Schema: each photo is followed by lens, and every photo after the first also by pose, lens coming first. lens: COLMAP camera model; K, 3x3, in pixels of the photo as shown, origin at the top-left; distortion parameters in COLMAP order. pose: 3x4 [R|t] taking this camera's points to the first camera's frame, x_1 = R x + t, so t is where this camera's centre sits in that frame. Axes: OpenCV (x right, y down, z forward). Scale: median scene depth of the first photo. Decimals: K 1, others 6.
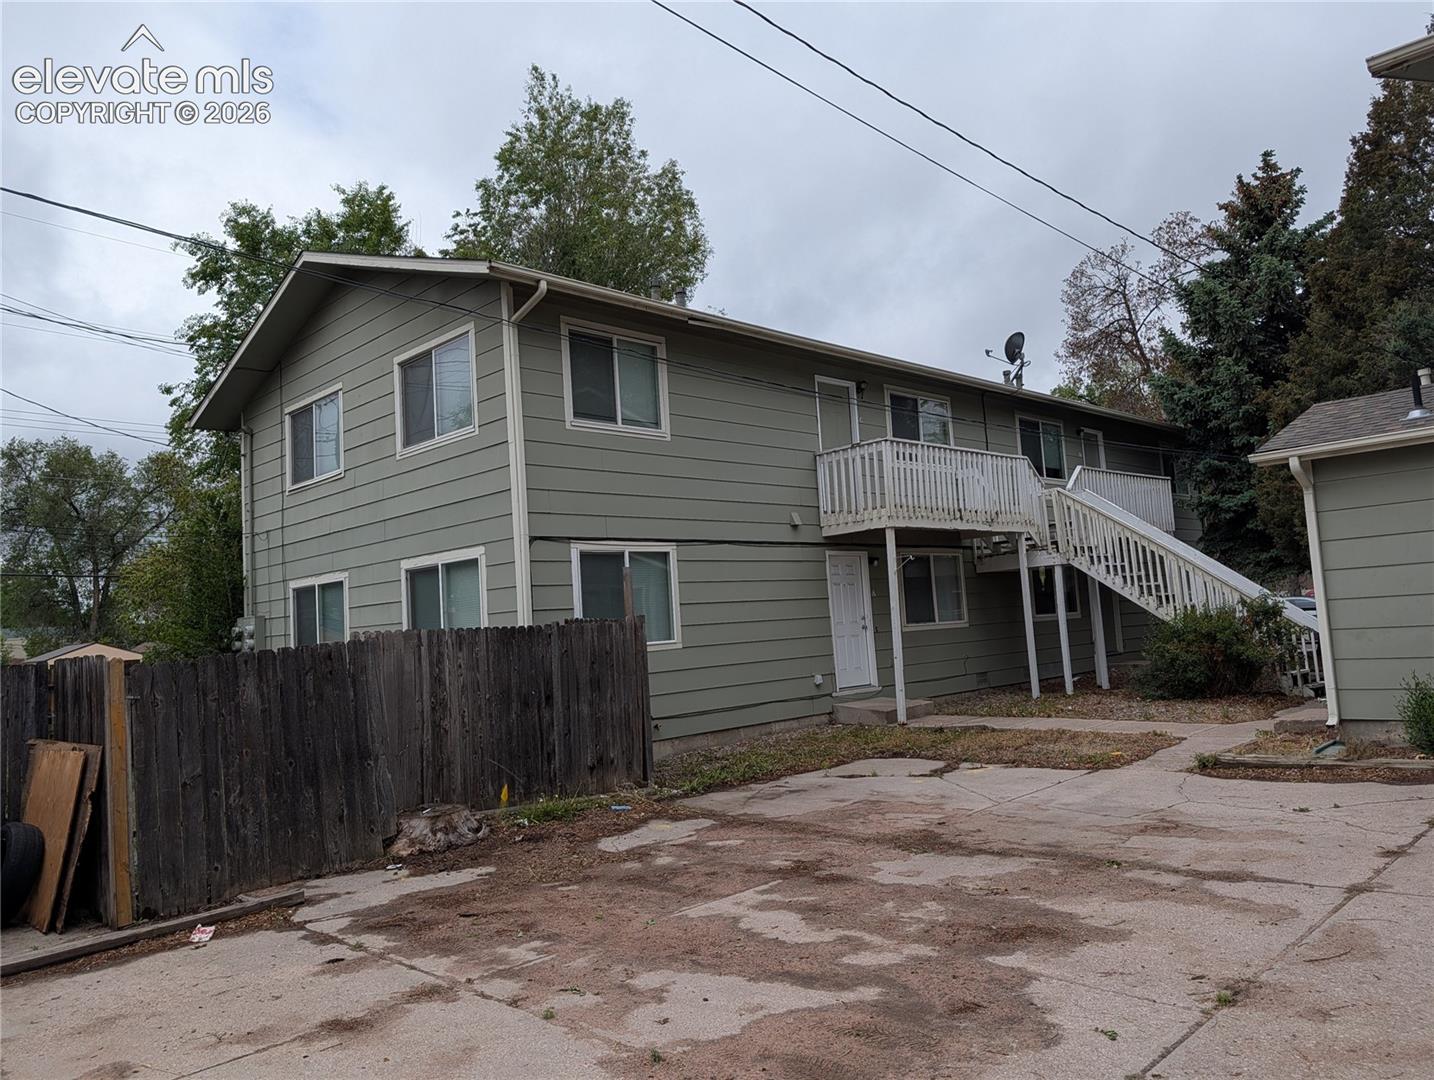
lens RADIAL K [[1025.3, 0, 717.0], [0, 1025.3, 540.0], [0, 0, 1]] dist [-0.004072, -0.002256]
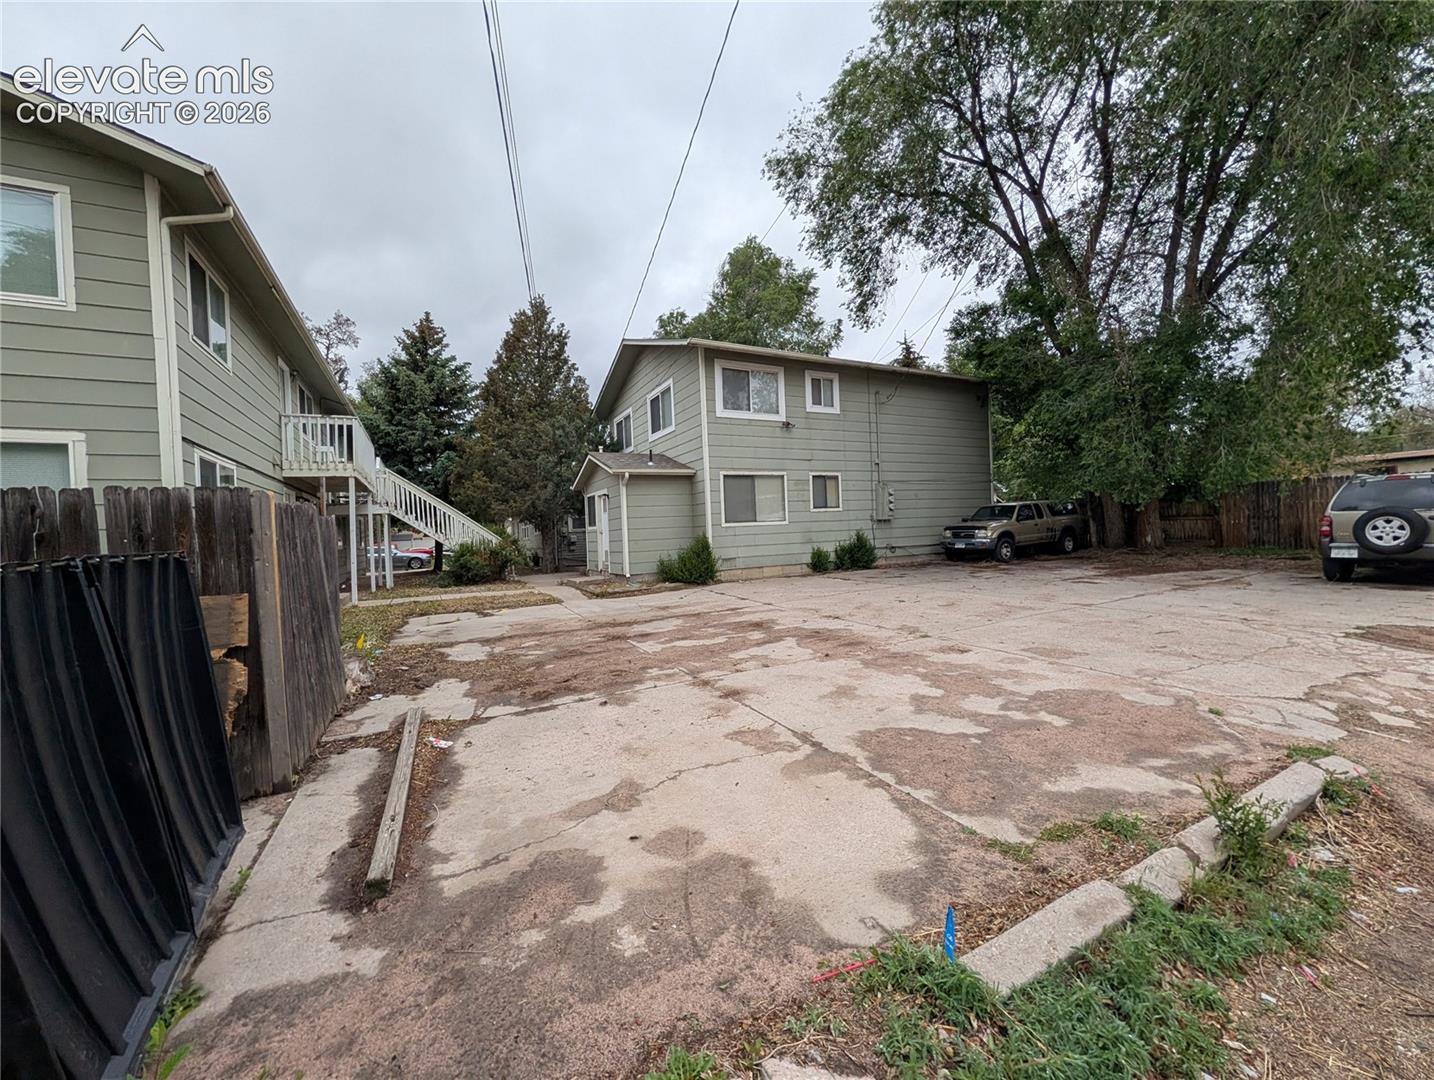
lens RADIAL K [[548.2, 0, 717.0], [0, 548.2, 540.0], [0, 0, 1]] dist [0.011660, -0.000031]
pose [[0.311416, 0.040872, 0.949394, -1.127695], [-0.060194, 0.997917, -0.023217, 0.174188], [-0.948365, -0.049917, 0.313227, 0.591933]]
